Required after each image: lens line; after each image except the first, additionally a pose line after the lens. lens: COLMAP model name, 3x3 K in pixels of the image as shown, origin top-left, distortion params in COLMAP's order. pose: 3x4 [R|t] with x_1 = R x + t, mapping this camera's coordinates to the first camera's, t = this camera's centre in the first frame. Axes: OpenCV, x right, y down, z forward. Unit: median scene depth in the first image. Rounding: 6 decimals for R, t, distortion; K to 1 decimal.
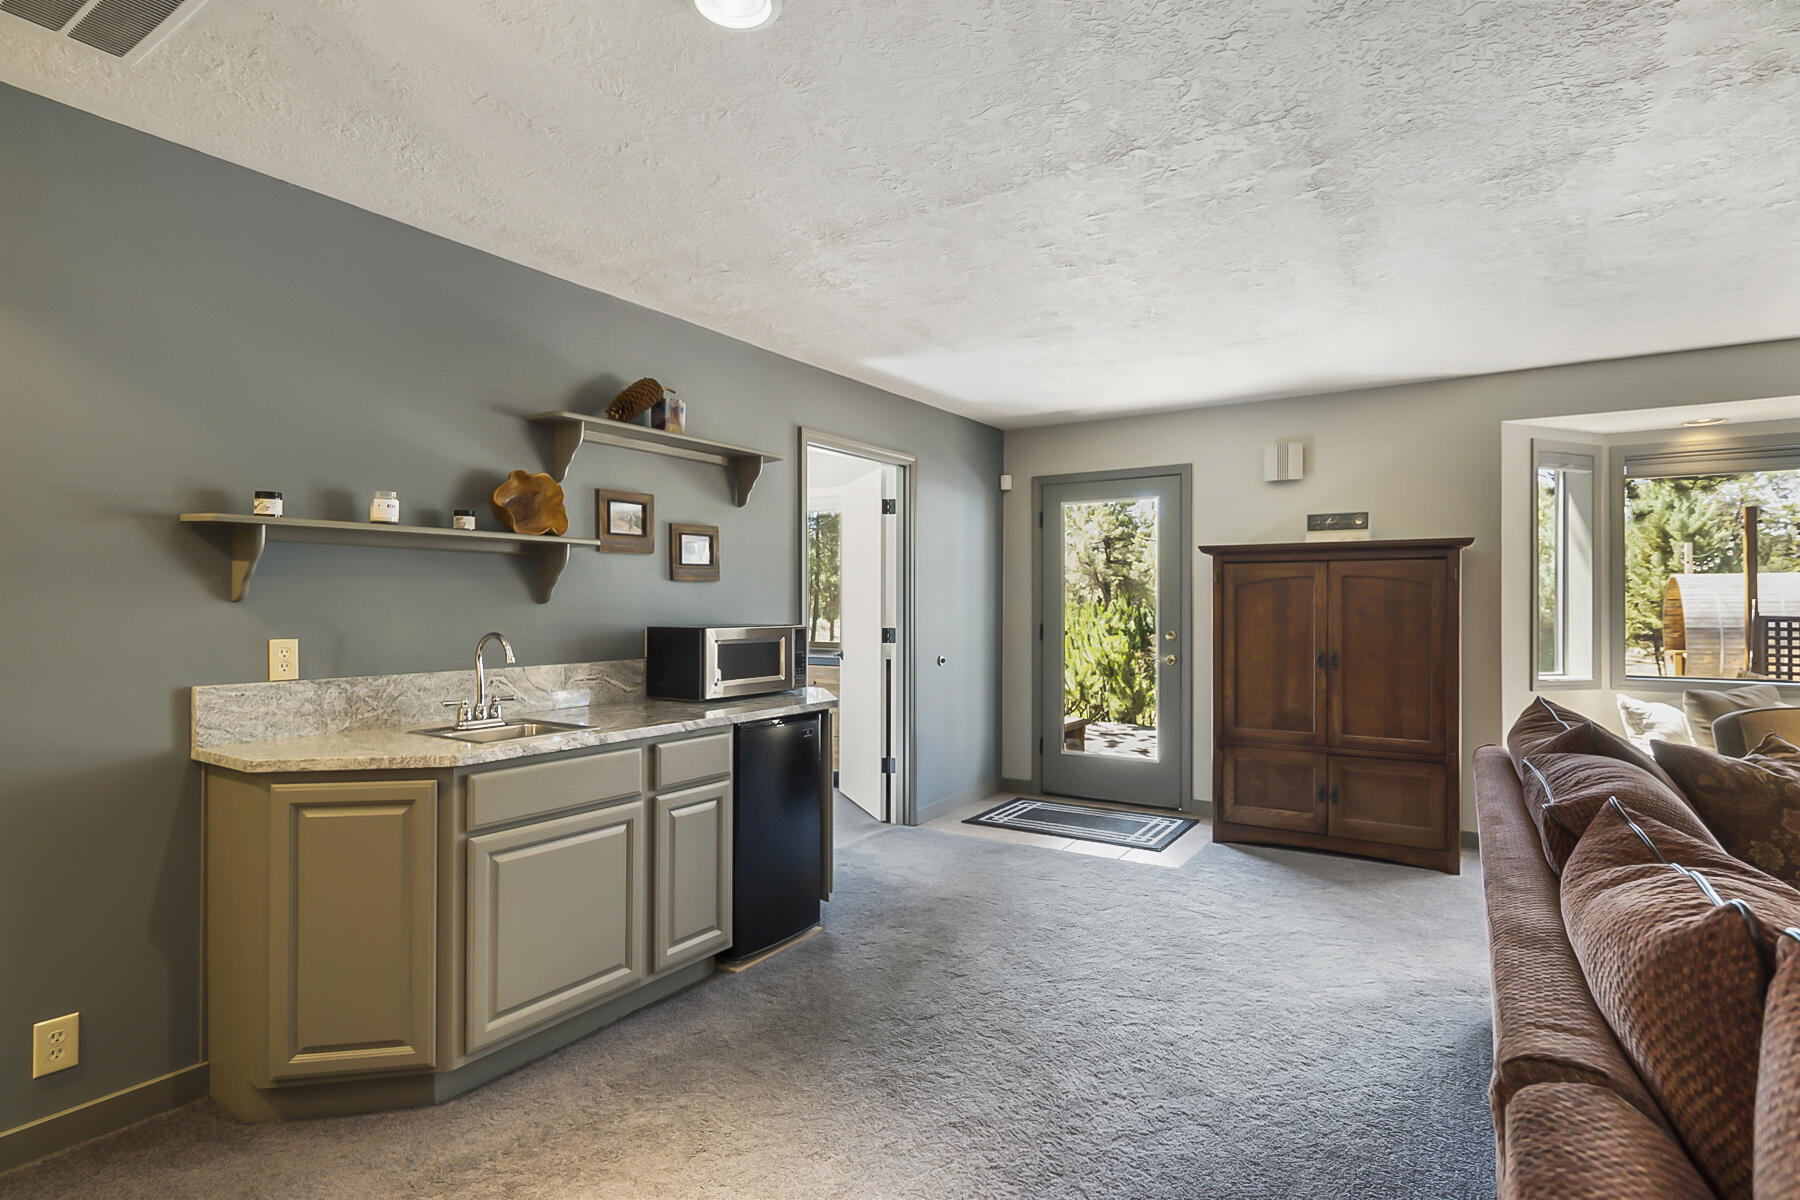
lens RADIAL K [[913.5, 0, 888.8], [0, 913.5, 604.2], [0, 0, 1]] dist [-0.002154, 0.000368]
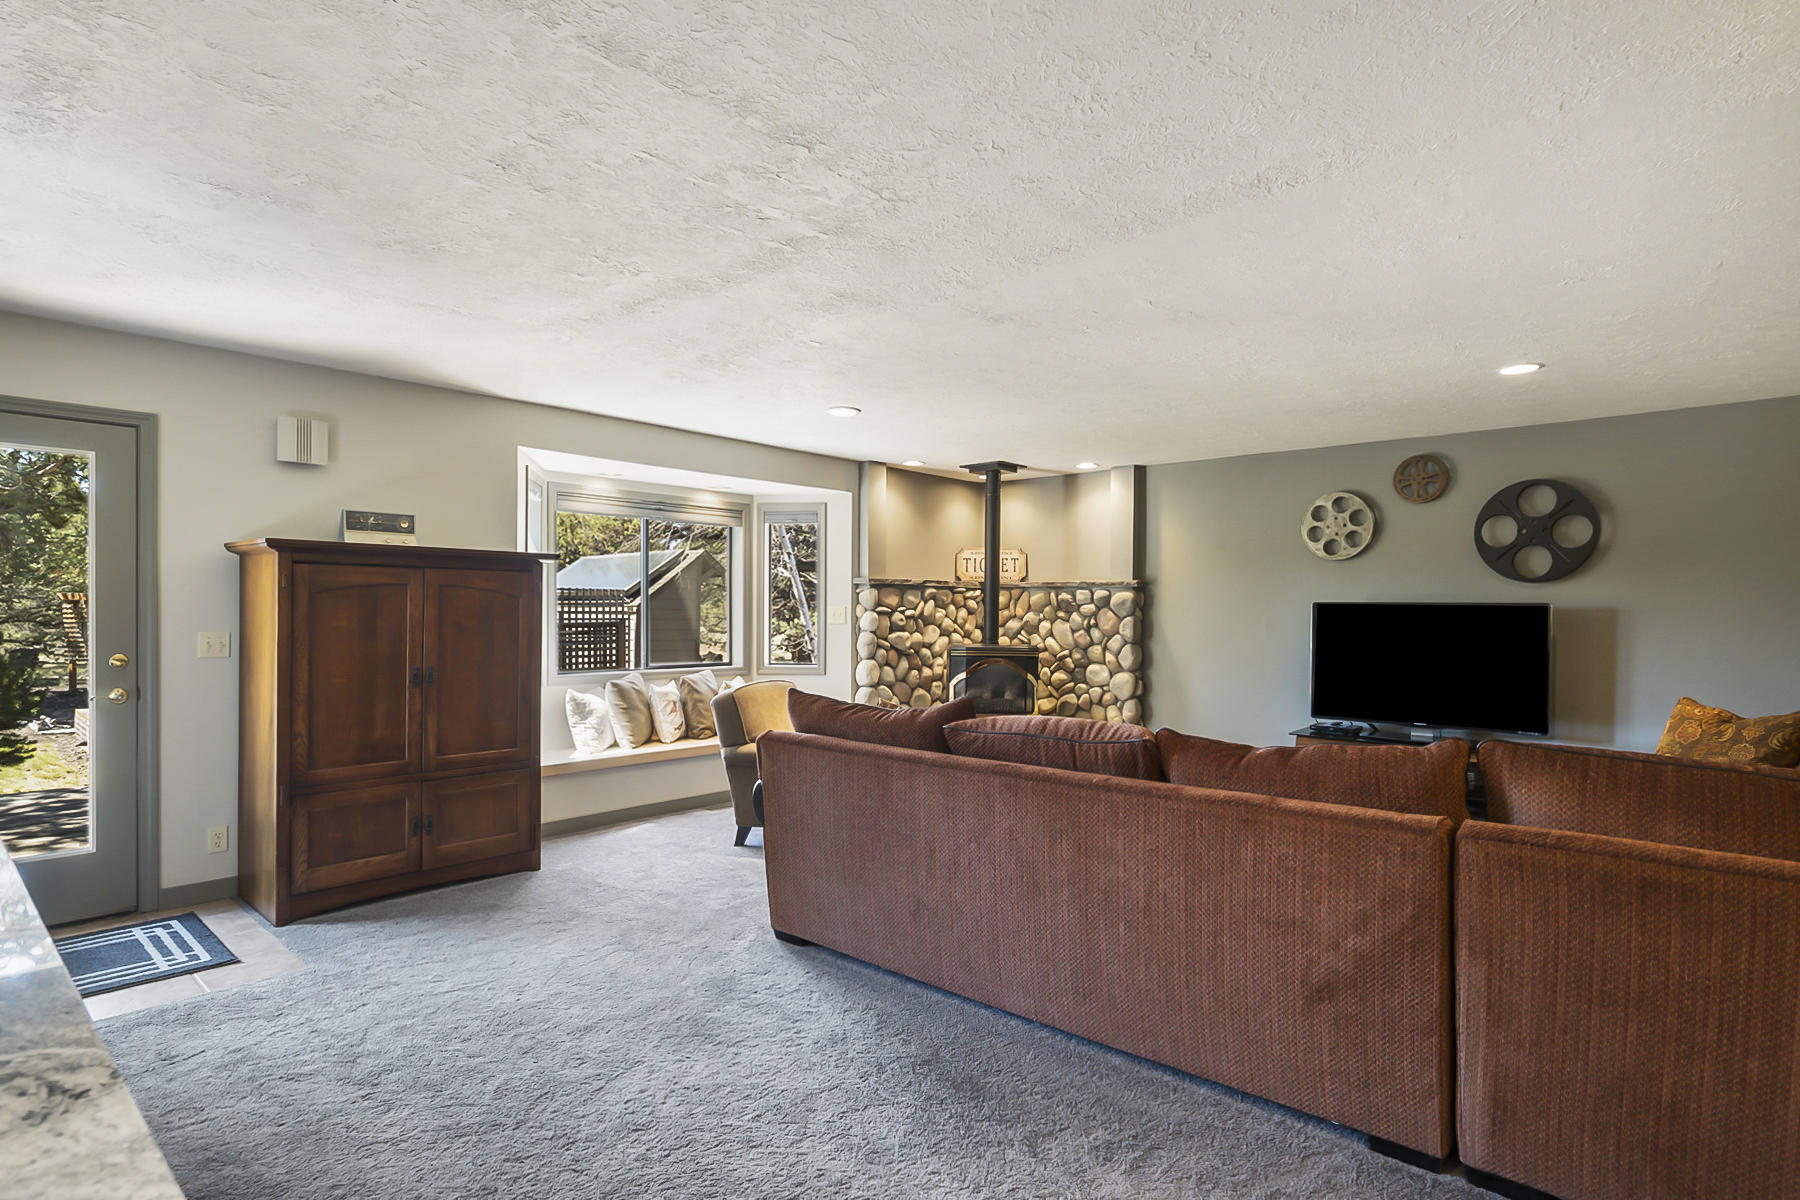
lens RADIAL K [[913.5, 0, 915.2], [0, 913.5, 619.1], [0, 0, 1]] dist [-0.002154, 0.000368]
pose [[0.140615, -0.006889, 0.990040, -0.340726], [-0.005476, 0.999955, 0.007736, -0.006051], [-0.990049, -0.006509, 0.140571, 0.384093]]
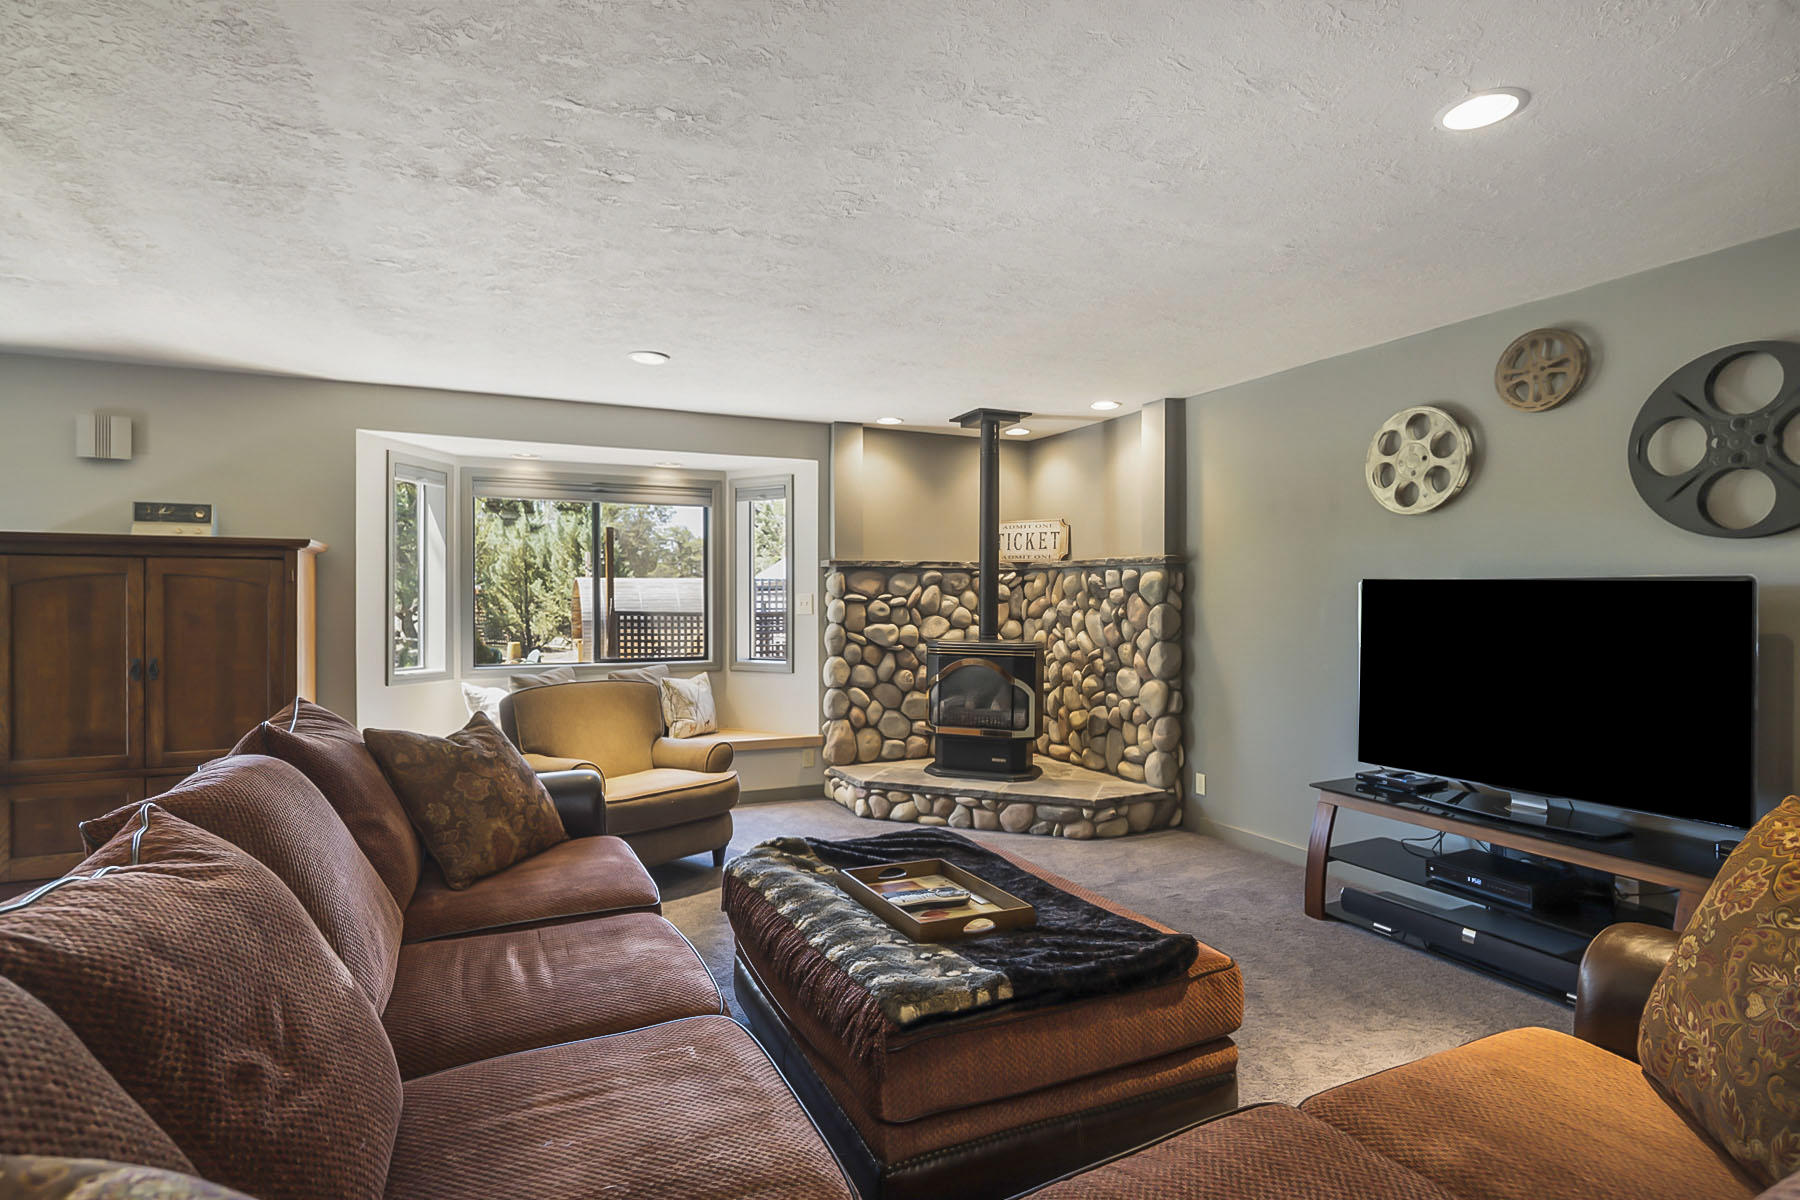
lens RADIAL K [[913.5, 0, 911.4], [0, 913.5, 598.7], [0, 0, 1]] dist [-0.002154, 0.000368]
pose [[0.518427, 0.001648, 0.855120, 0.111033], [-0.000205, 0.999998, -0.001803, -0.005503], [-0.855122, 0.000759, 0.518427, -0.083382]]
